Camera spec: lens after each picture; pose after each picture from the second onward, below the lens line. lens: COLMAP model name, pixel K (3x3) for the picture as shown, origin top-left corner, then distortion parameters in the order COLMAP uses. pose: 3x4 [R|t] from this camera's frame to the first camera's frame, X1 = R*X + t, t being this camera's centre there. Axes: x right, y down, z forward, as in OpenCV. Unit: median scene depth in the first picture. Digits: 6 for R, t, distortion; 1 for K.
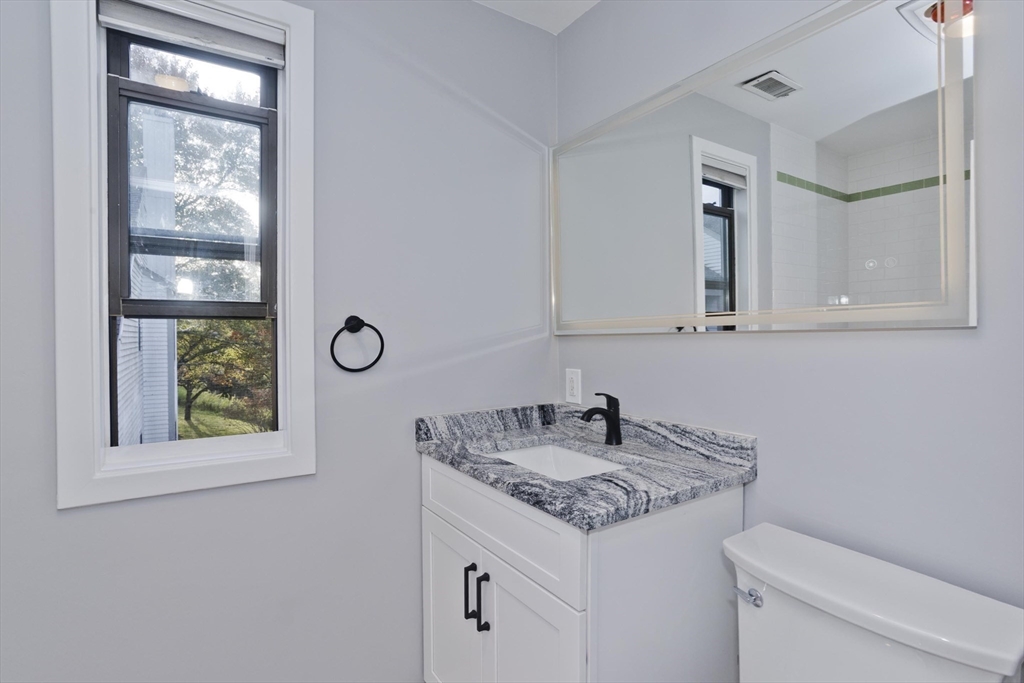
lens RADIAL K [[508.1, 0, 508.2], [0, 508.1, 334.5], [0, 0, 1]] dist [-0.051293, 0.028767]
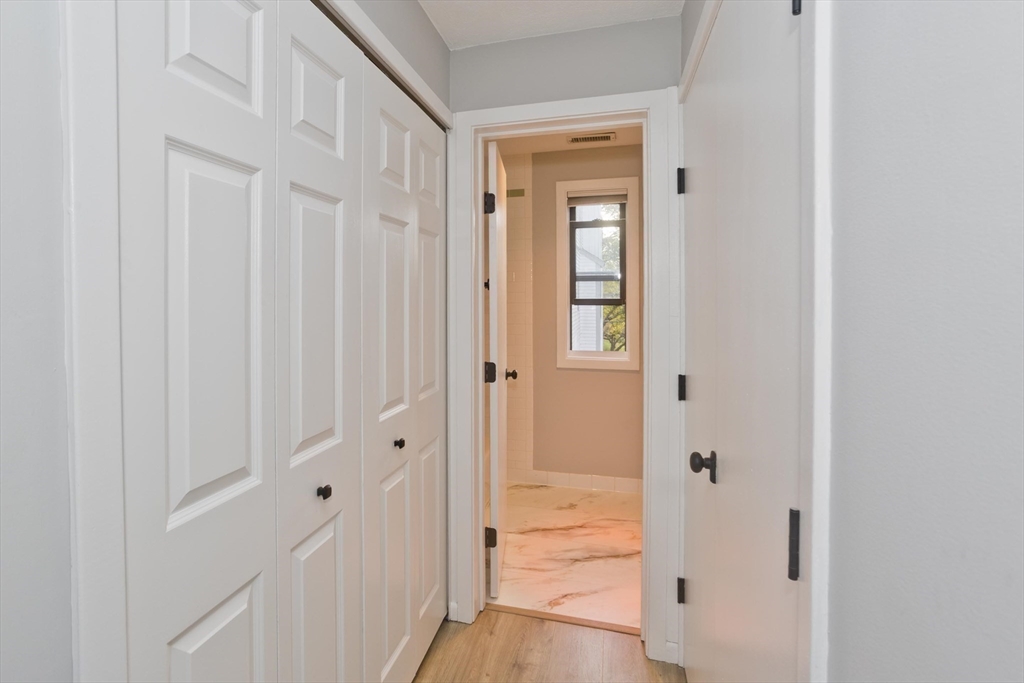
lens RADIAL K [[521.3, 0, 506.2], [0, 521.3, 322.0], [0, 0, 1]] dist [-0.051742, 0.031329]
pose [[0.715205, 0.037166, -0.697926, 0.073106], [-0.000737, 0.998625, 0.052424, -0.007074], [0.698915, -0.036980, 0.714248, -0.099098]]
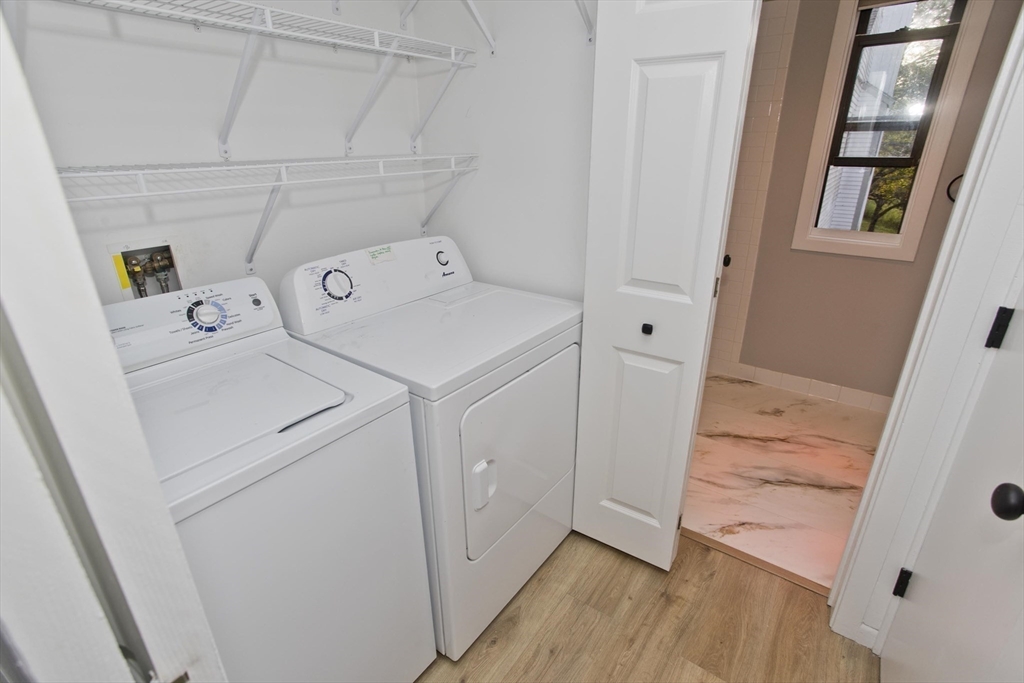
lens RADIAL K [[489.2, 0, 532.2], [0, 489.2, 346.8], [0, 0, 1]] dist [-0.049179, 0.034113]
pose [[0.381524, 0.362489, -0.850319, 0.053782], [-0.001470, 0.920137, 0.391593, -0.009439], [0.924358, -0.148152, 0.351587, -0.072180]]
